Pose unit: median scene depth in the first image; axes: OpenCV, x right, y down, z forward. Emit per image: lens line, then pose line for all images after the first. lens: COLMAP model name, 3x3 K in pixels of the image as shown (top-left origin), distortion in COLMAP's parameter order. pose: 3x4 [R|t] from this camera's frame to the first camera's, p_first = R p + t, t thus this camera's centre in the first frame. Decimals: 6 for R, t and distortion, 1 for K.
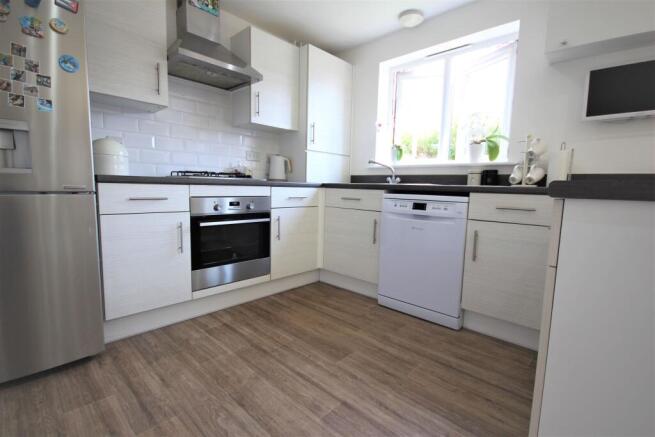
lens RADIAL K [[299.2, 0, 327.5], [0, 299.2, 218.5], [0, 0, 1]] dist [0.001148, 0.000049]
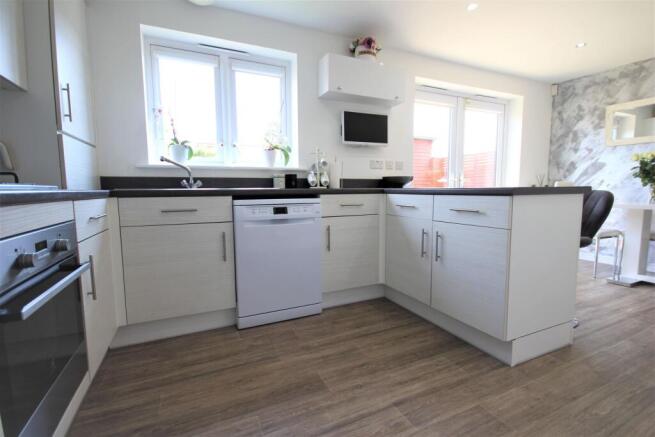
lens RADIAL K [[296.9, 0, 325.9], [0, 296.9, 228.1], [0, 0, 1]] dist [-0.000914, -0.011568]
pose [[0.382956, -0.144803, 0.912347, -0.562124], [0.119226, 0.987125, 0.106626, -0.073224], [-0.916040, 0.067942, 0.395290, 0.501842]]
